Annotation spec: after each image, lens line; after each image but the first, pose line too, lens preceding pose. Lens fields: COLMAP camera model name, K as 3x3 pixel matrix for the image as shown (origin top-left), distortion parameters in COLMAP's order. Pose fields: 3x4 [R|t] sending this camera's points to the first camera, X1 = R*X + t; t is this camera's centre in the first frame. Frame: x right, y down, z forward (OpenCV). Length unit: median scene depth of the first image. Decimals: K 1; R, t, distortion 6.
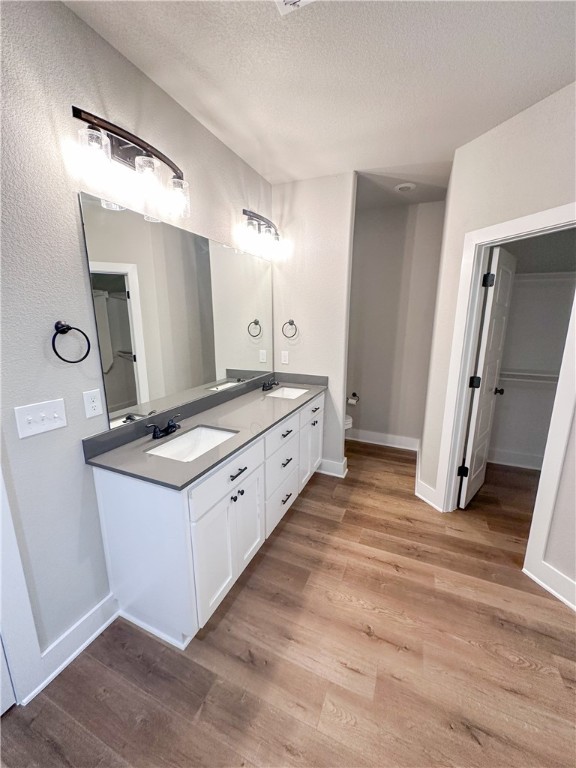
lens RADIAL K [[306.0, 0, 288.0], [0, 306.0, 384.0], [0, 0, 1]] dist [-0.000542, 0.000331]
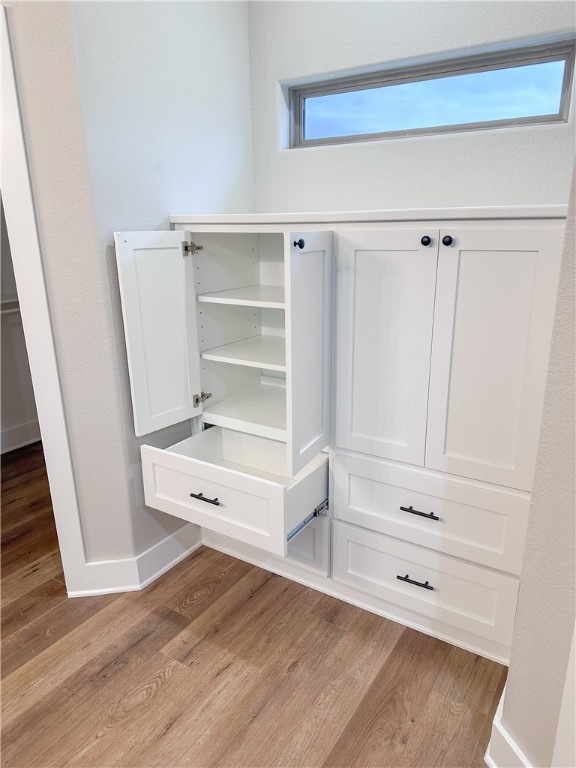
lens RADIAL K [[540.7, 0, 288.0], [0, 540.7, 384.0], [0, 0, 1]] dist [0.072163, -0.084002]
pose [[0.161350, -0.291452, 0.942880, -0.161114], [0.219798, 0.942014, 0.253572, -0.021469], [-0.962110, 0.166329, 0.216055, 0.243613]]
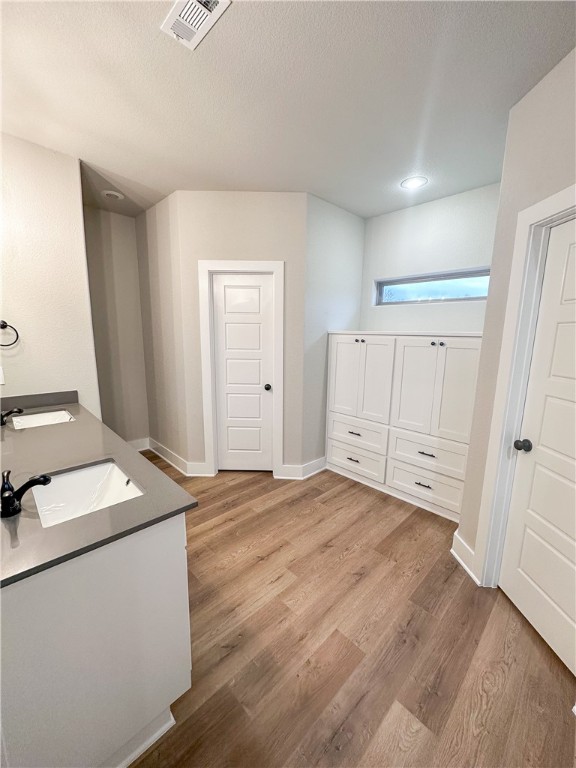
lens RADIAL K [[306.0, 0, 288.0], [0, 306.0, 384.0], [0, 0, 1]] dist [-0.000542, 0.000331]
pose [[0.372003, -0.153966, 0.915373, -0.729470], [0.177382, 0.979766, 0.092710, -0.029627], [-0.911125, 0.127883, 0.391787, 0.256953]]
